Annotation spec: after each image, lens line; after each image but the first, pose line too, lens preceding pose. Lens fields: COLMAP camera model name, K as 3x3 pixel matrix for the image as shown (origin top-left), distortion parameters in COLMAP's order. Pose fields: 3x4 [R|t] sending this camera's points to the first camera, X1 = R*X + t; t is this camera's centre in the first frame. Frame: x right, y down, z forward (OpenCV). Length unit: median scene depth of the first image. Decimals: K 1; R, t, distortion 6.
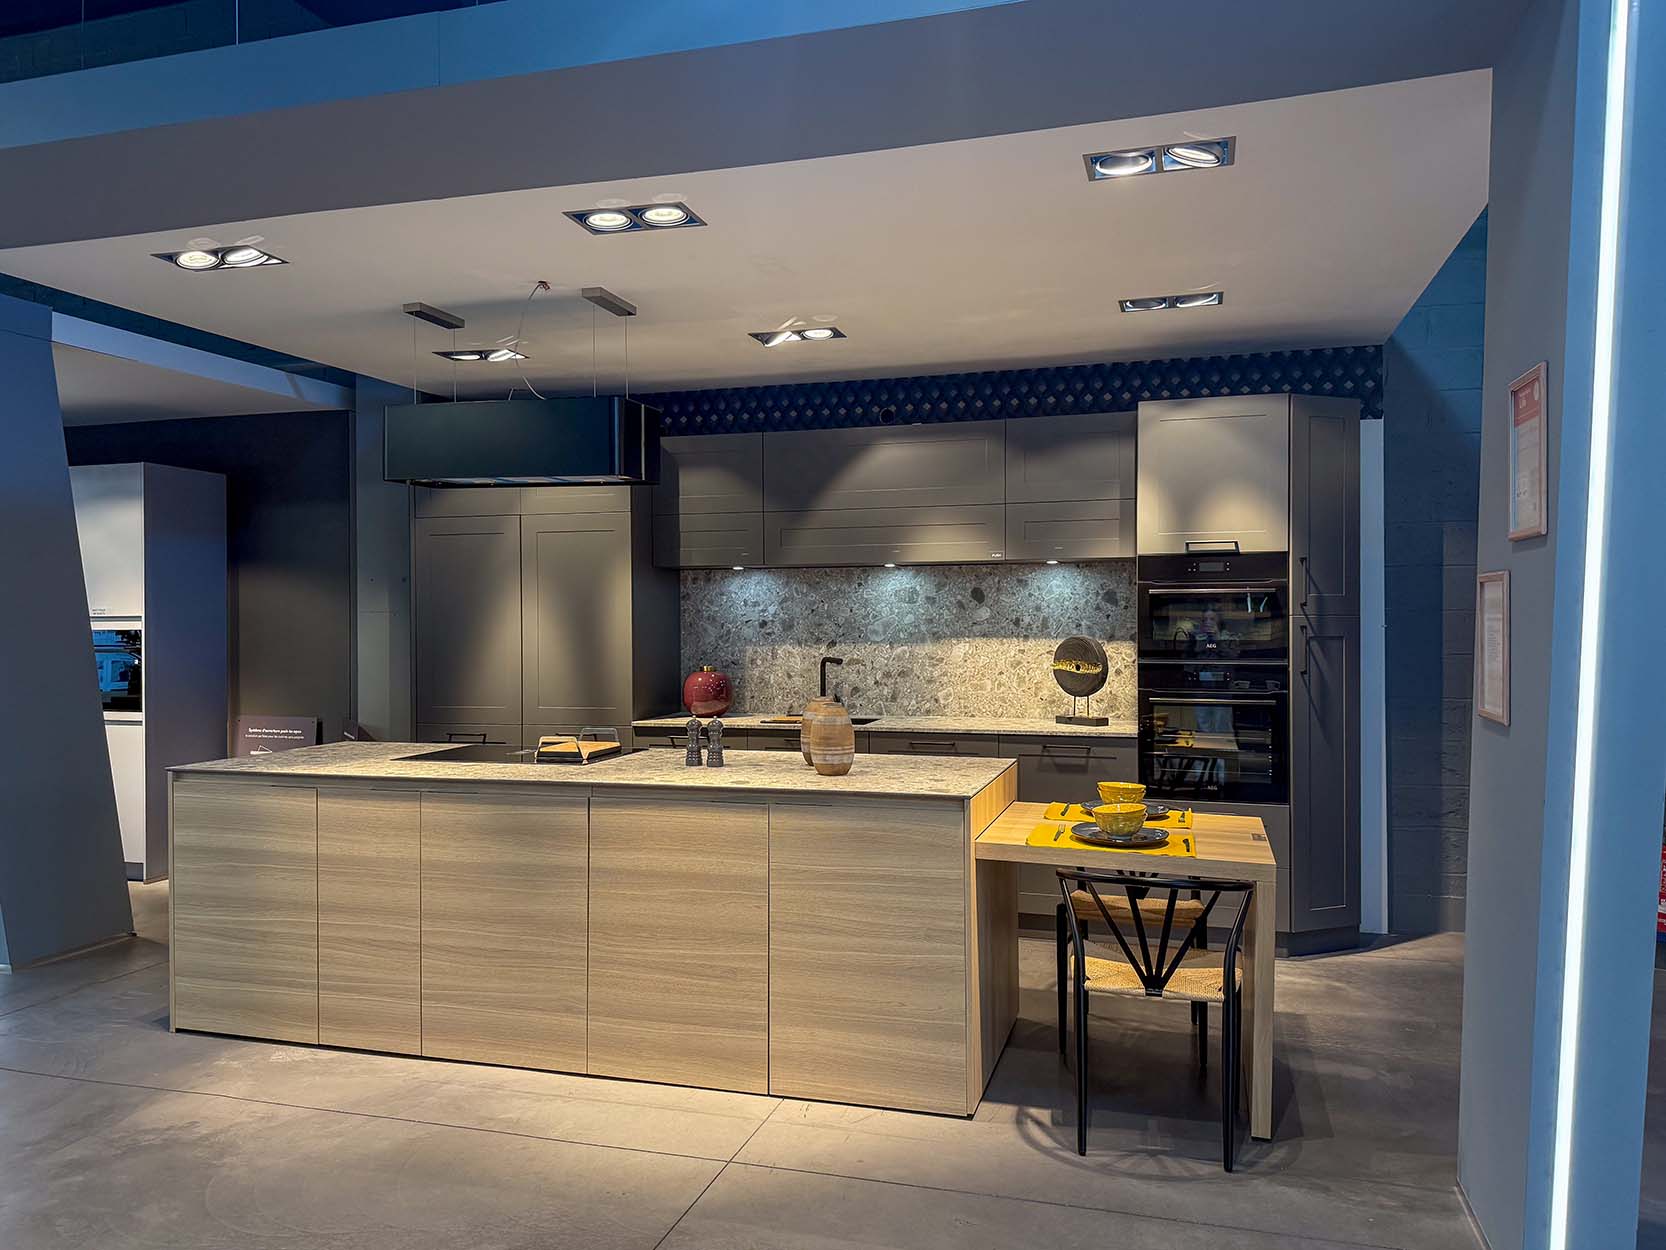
lens RADIAL K [[1175.9, 0, 833.0], [0, 1175.9, 625.0], [0, 0, 1]] dist [0.002500, 0.000418]
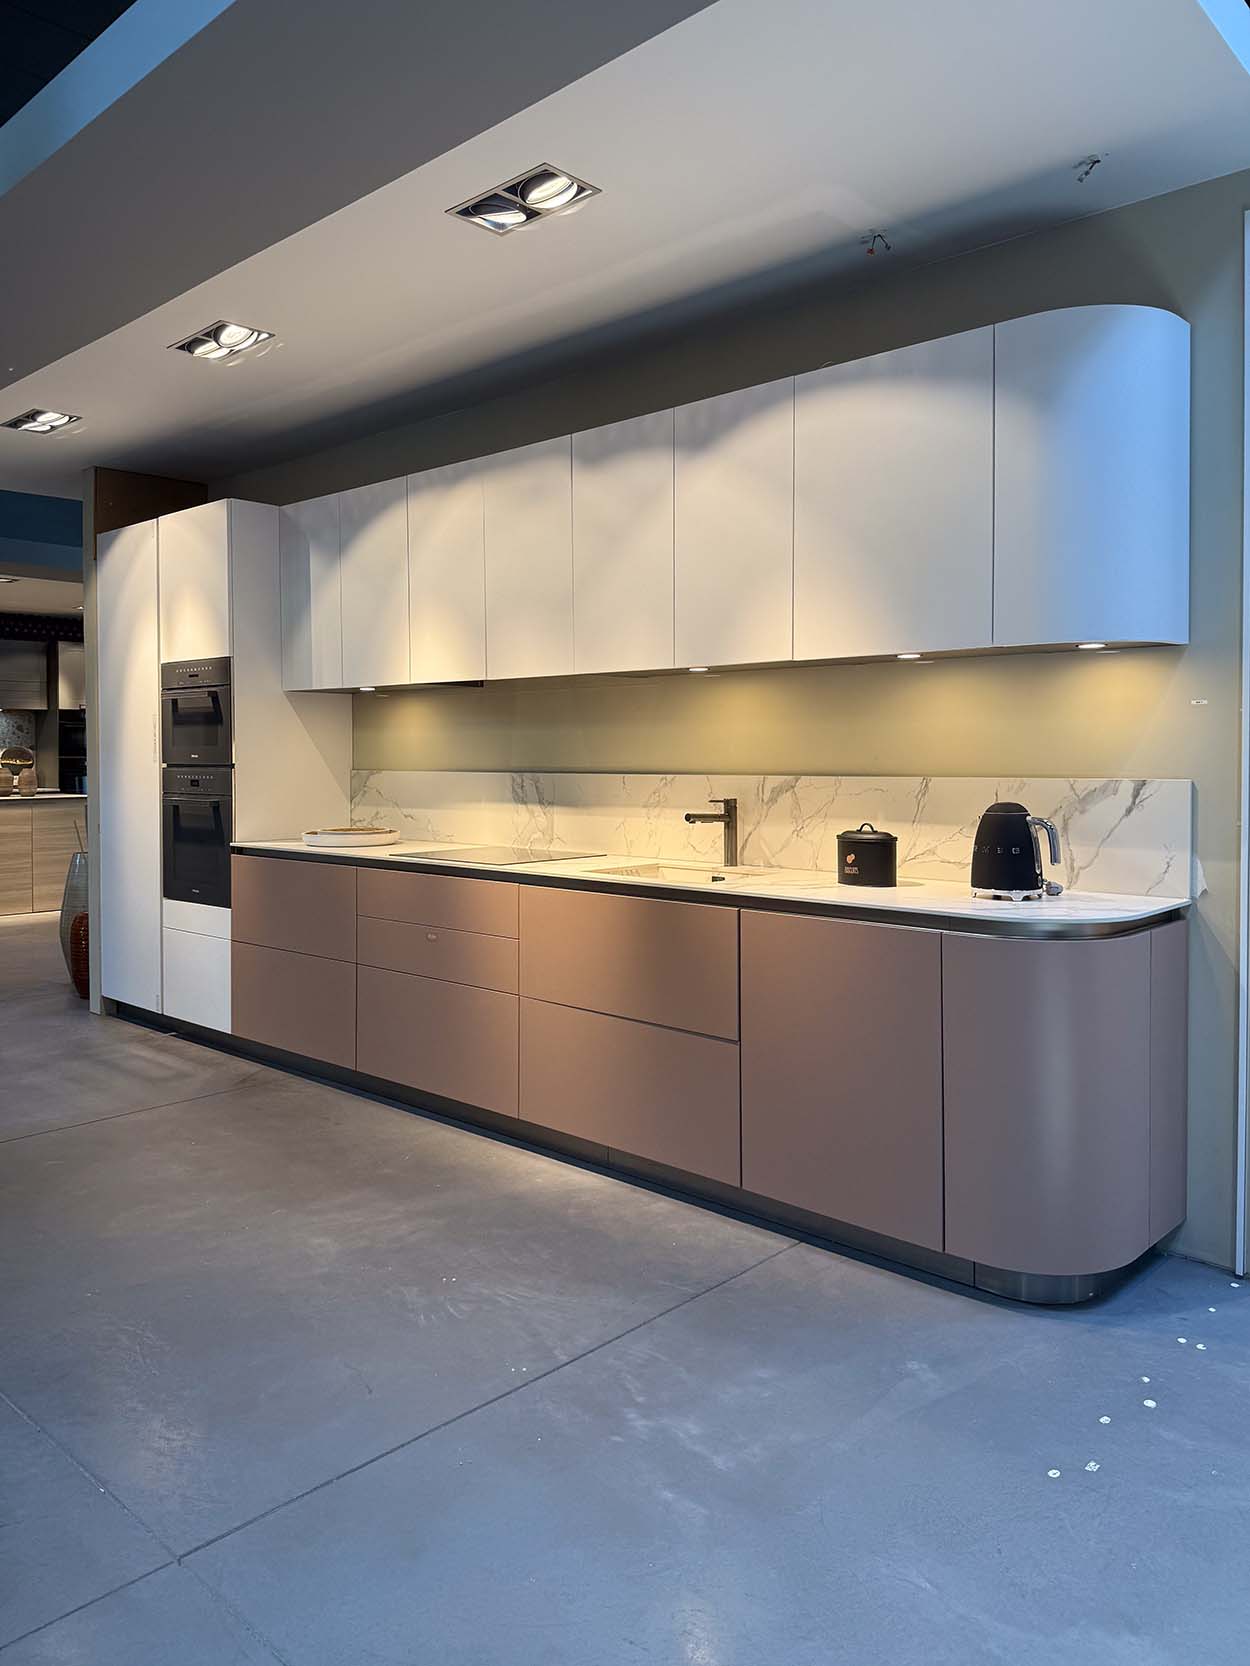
lens RADIAL K [[1175.9, 0, 625.0], [0, 1175.9, 833.0], [0, 0, 1]] dist [0.002500, 0.000418]
pose [[0.469308, -0.060538, 0.880957, -1.050299], [0.000595, 0.997669, 0.068241, 0.018926], [-0.883034, -0.031502, 0.468250, -0.861016]]
